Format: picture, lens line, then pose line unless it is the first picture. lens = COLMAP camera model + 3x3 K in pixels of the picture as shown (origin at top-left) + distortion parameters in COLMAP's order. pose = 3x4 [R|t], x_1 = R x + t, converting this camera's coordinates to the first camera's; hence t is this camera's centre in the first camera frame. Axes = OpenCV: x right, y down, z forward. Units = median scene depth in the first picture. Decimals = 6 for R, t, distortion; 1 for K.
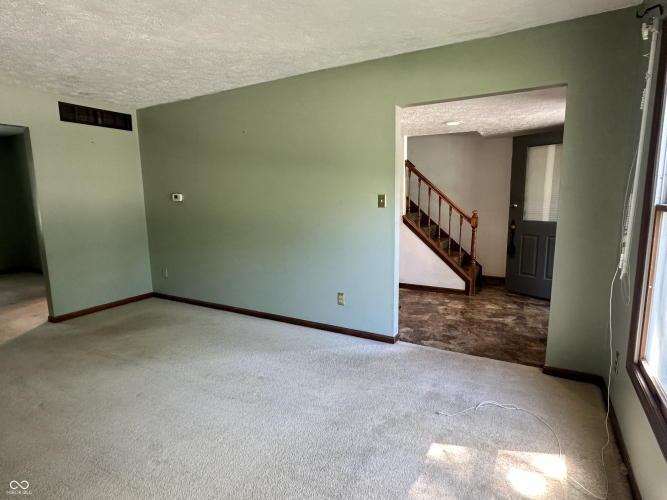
lens RADIAL K [[370.3, 0, 333.5], [0, 370.3, 250.0], [0, 0, 1]] dist [-0.006475, -0.000823]
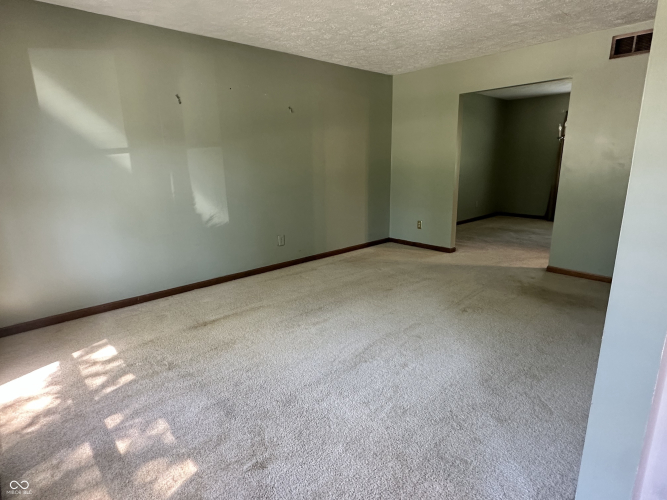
lens RADIAL K [[370.3, 0, 333.5], [0, 370.3, 250.0], [0, 0, 1]] dist [-0.006475, -0.000823]
pose [[-0.315455, 0.239094, -0.918326, 0.508188], [-0.117837, 0.950378, 0.287917, -0.119661], [0.941596, 0.199038, -0.271628, 0.897977]]
